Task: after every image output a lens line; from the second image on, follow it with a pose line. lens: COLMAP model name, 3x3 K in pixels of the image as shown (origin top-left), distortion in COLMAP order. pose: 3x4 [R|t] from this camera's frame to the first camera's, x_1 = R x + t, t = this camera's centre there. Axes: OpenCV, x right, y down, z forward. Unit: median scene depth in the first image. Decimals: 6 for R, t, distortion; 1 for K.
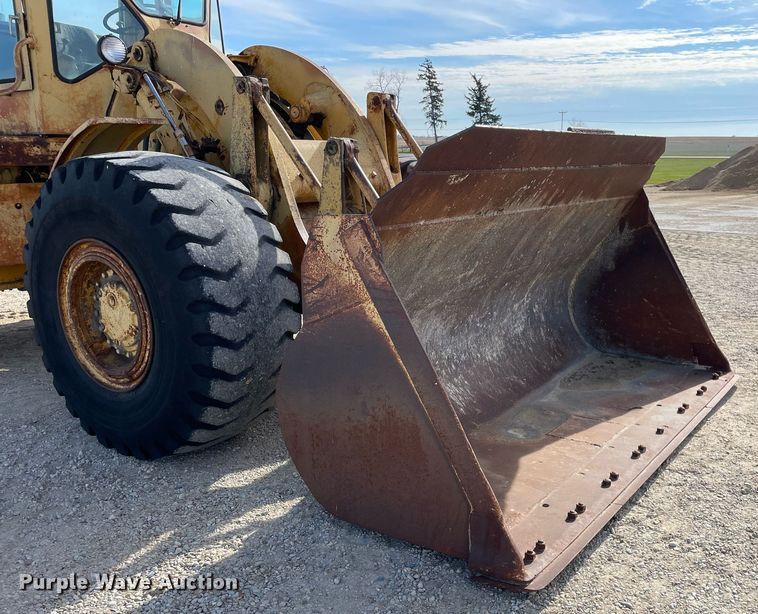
lens RADIAL K [[714.2, 0, 485.9], [0, 714.2, 350.0], [0, 0, 1]] dist [0.088798, -0.117518]
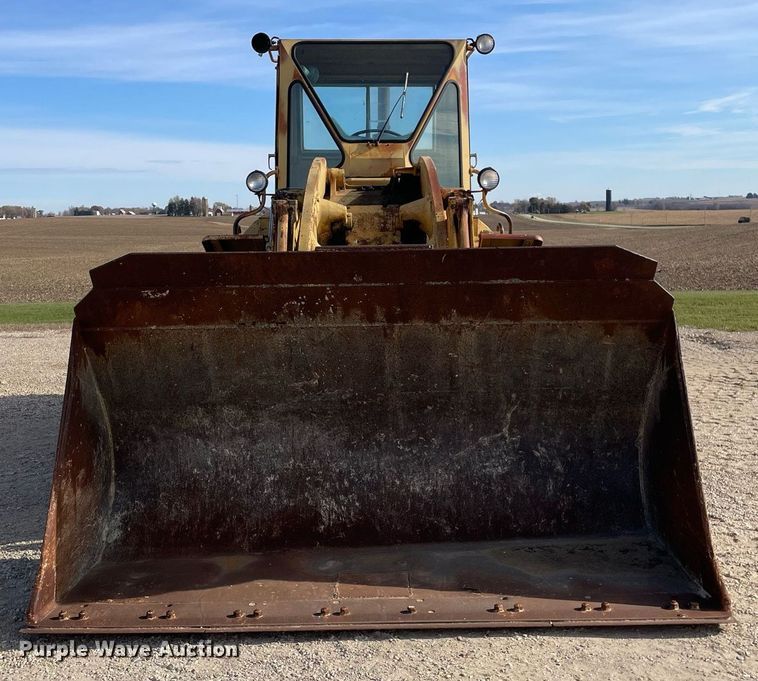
lens RADIAL K [[978.8, 0, 376.9], [0, 978.8, 319.5], [0, 0, 1]] dist [0.150786, -0.318062]
pose [[0.522454, 0.065636, -0.850137, 1.031908], [-0.206214, 0.977162, -0.051287, -0.125491], [0.827356, 0.202105, 0.524058, 0.301598]]
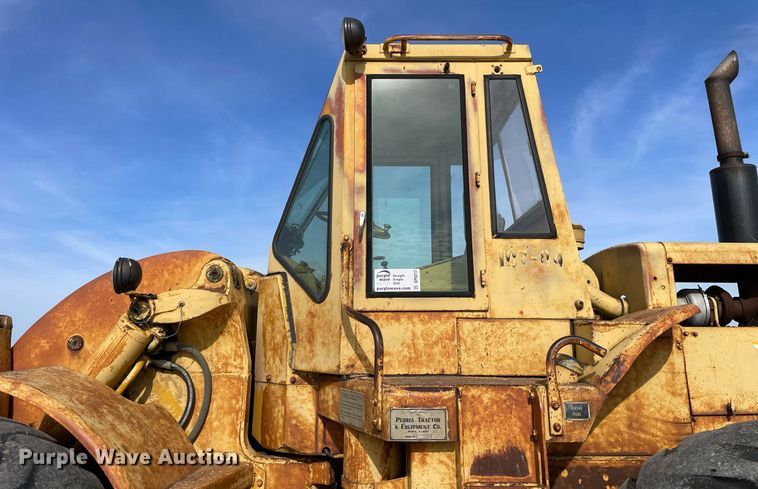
lens RADIAL K [[582.7, 0, 378.8], [0, 582.7, 198.9], [0, 0, 1]] dist [0.113608, -0.179743]
pose [[-0.872331, -0.104595, -0.477597, -0.215956], [-0.114389, 0.993399, -0.008626, -0.584740], [0.475346, 0.047107, -0.878537, 1.947288]]
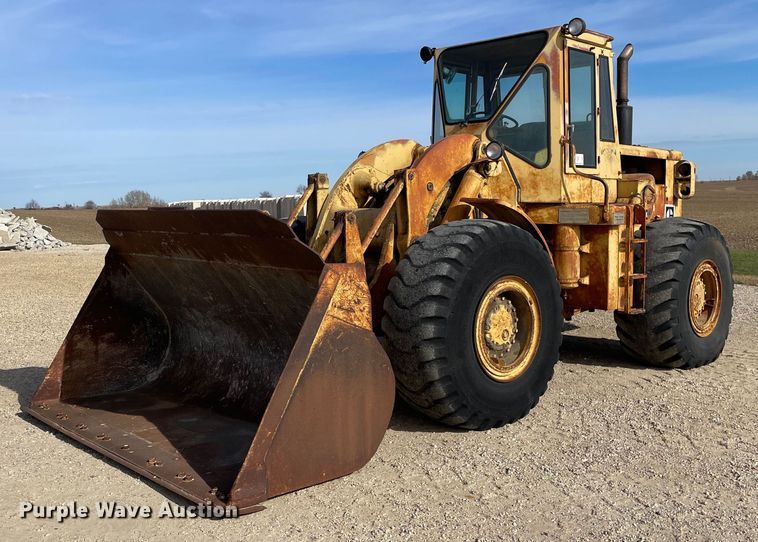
lens RADIAL K [[783.2, 0, 367.9], [0, 783.2, 241.6], [0, 0, 1]] dist [0.157121, -0.354128]
pose [[-0.286778, 0.053364, -0.956510, 1.262612], [-0.236220, 0.963680, 0.124587, -0.440529], [0.928417, 0.261675, -0.263757, 1.494642]]
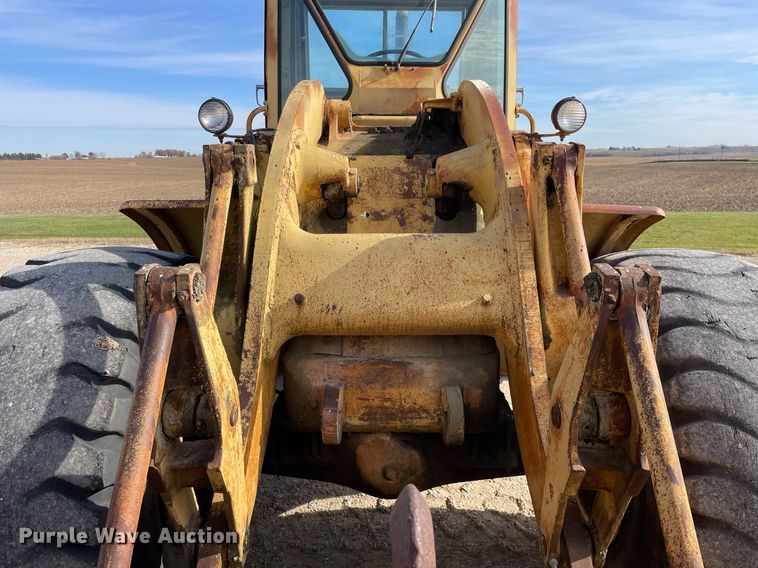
lens RADIAL K [[569.6, 0, 379.0], [0, 569.6, 284.0], [0, 0, 1]] dist [0.091484, -0.118123]
pose [[0.510857, 0.166990, -0.843291, 0.167745], [-0.219922, 0.973696, 0.059586, -0.291790], [0.831059, 0.155018, 0.534144, 0.792233]]
